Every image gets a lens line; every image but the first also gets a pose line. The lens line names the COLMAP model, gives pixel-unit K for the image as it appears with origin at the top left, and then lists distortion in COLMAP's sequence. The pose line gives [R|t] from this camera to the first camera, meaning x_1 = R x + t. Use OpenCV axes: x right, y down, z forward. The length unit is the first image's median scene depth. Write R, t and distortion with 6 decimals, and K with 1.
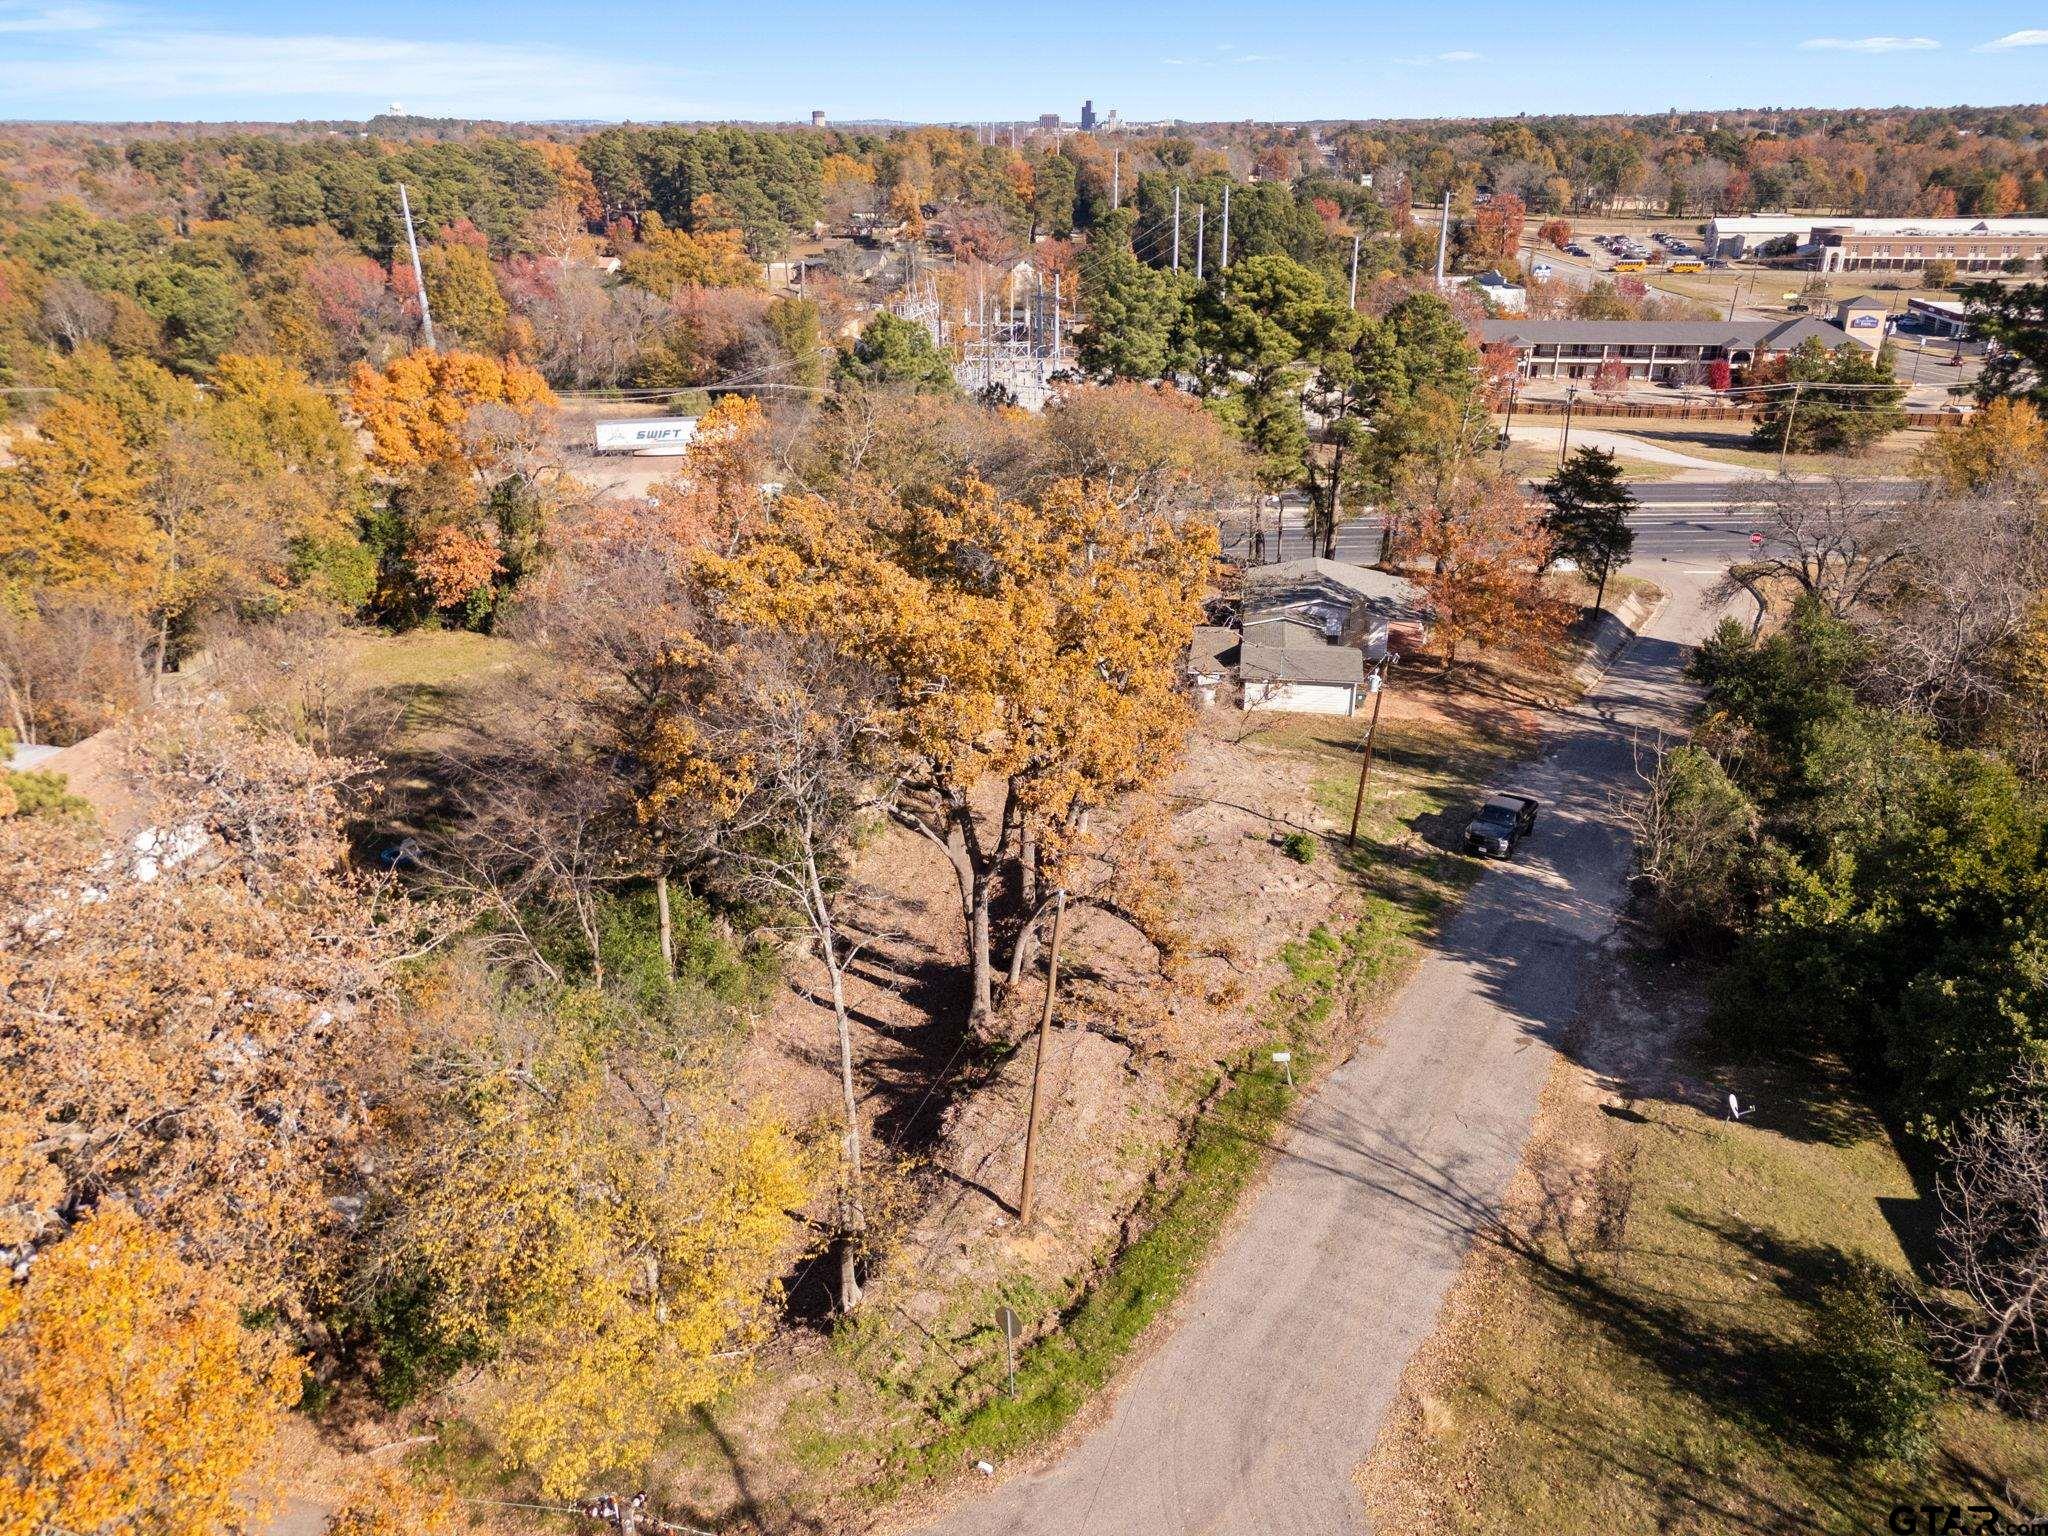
lens RADIAL K [[1446.1, 0, 1024.0], [0, 1446.1, 768.0], [0, 0, 1]] dist [0.048751, -0.000888]
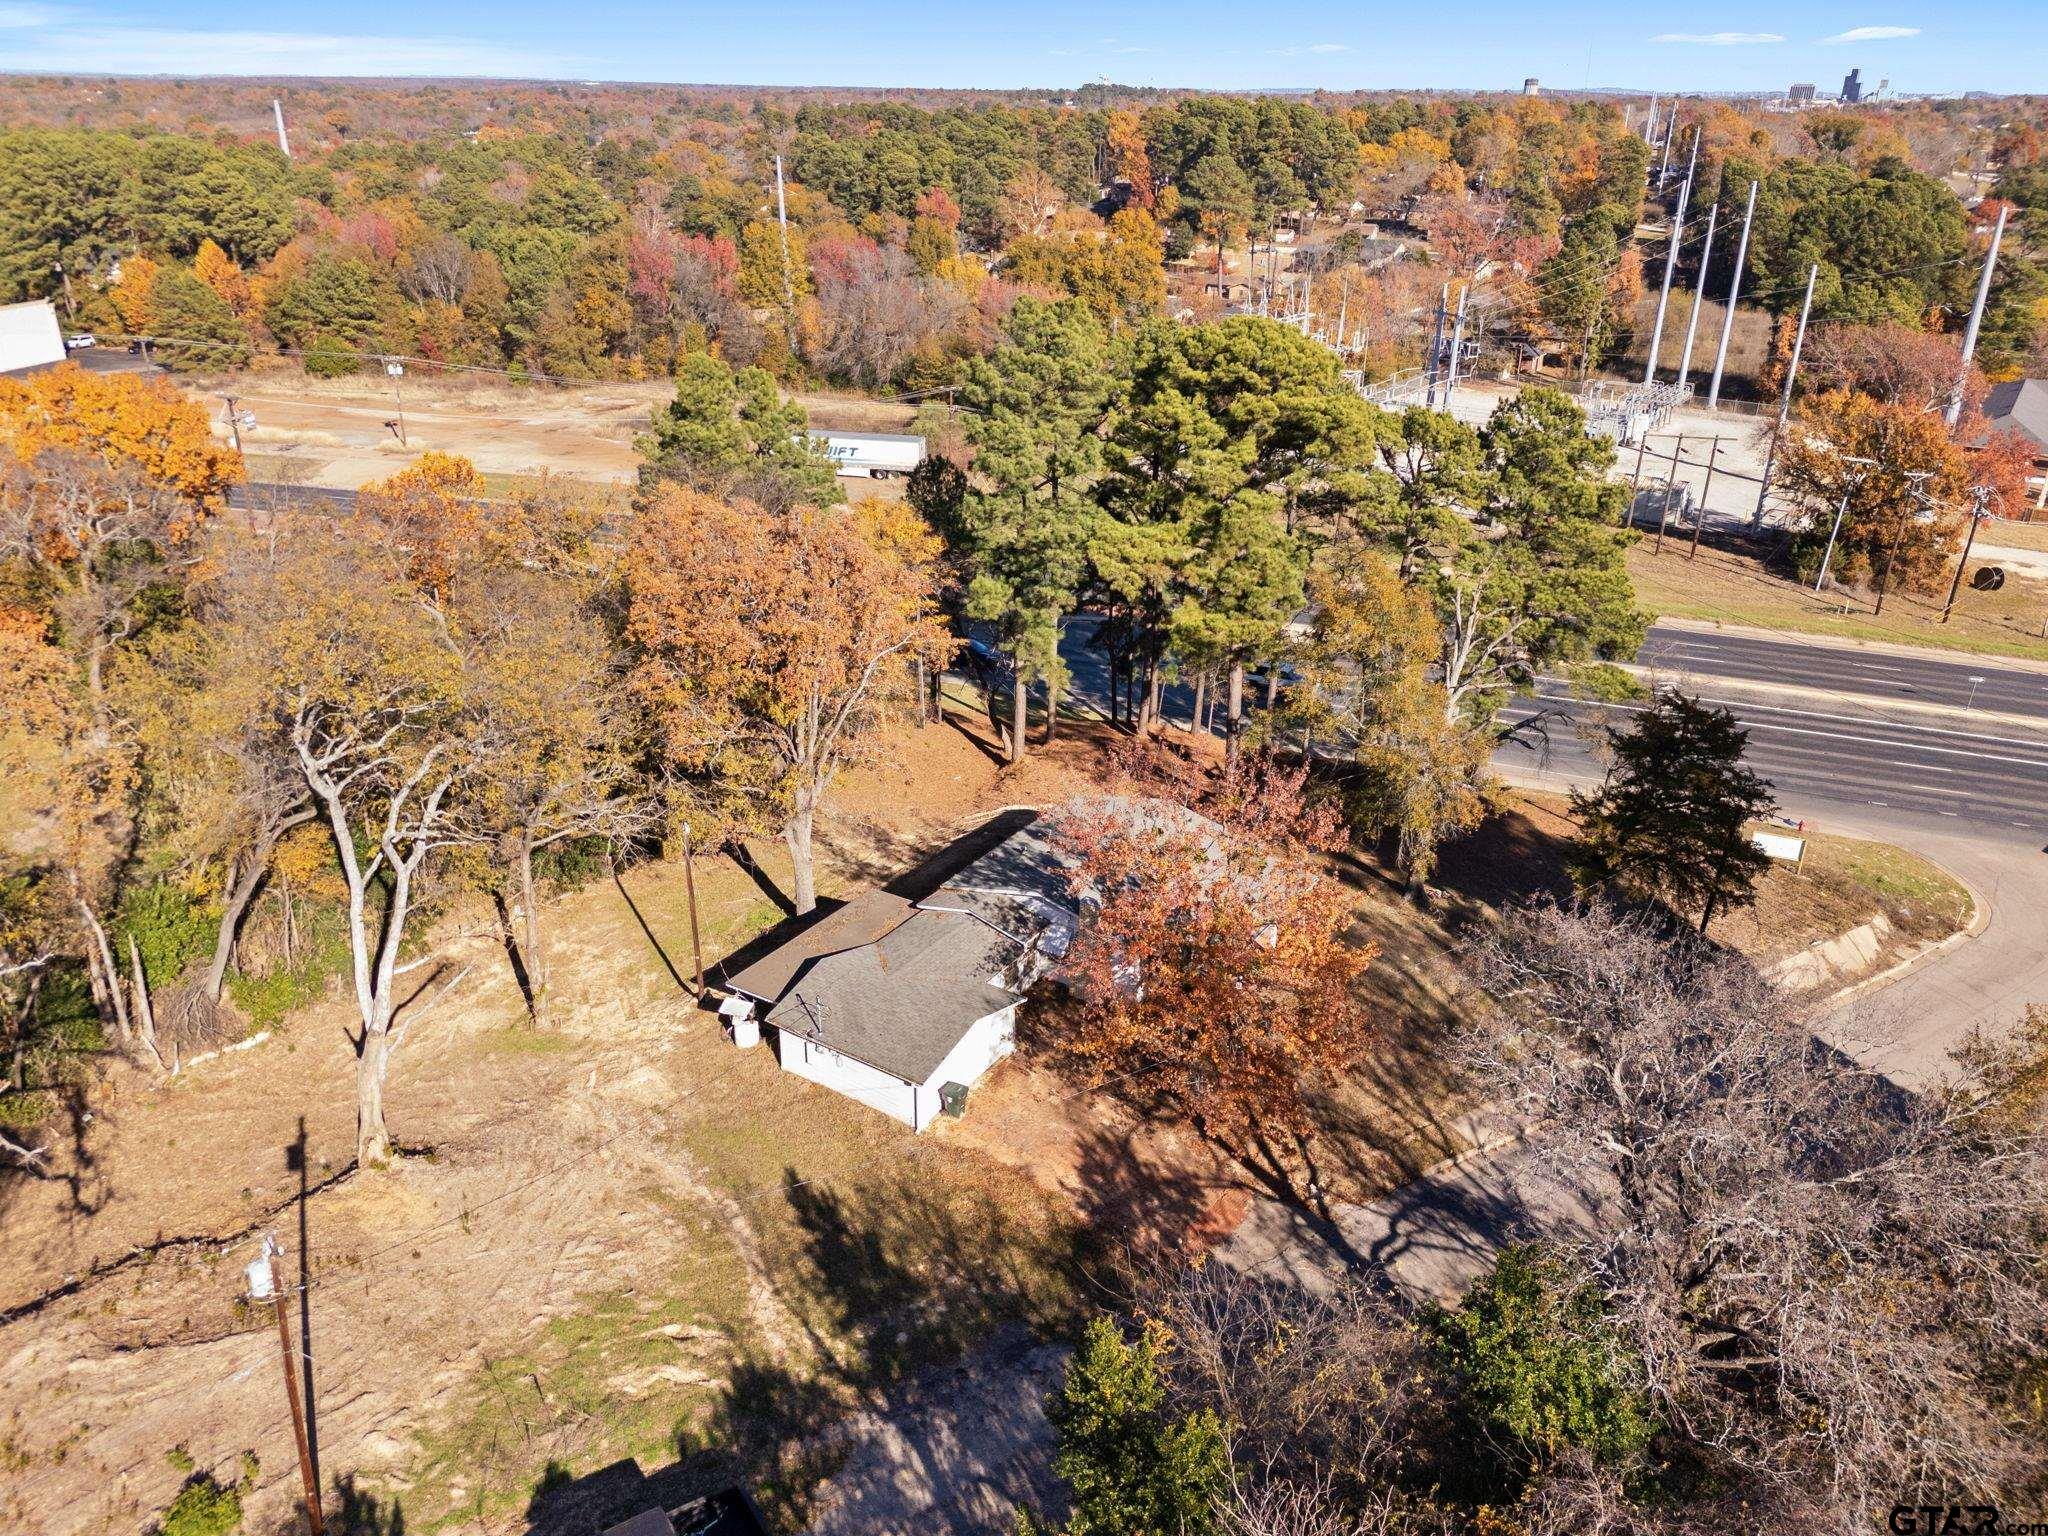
lens RADIAL K [[1446.1, 0, 1024.0], [0, 1446.1, 768.0], [0, 0, 1]] dist [0.048751, -0.000888]
pose [[0.910203, 0.193181, -0.366350, 0.342568], [-0.186928, 0.980951, 0.052841, -0.164714], [0.369579, 0.020385, 0.928976, 0.354714]]
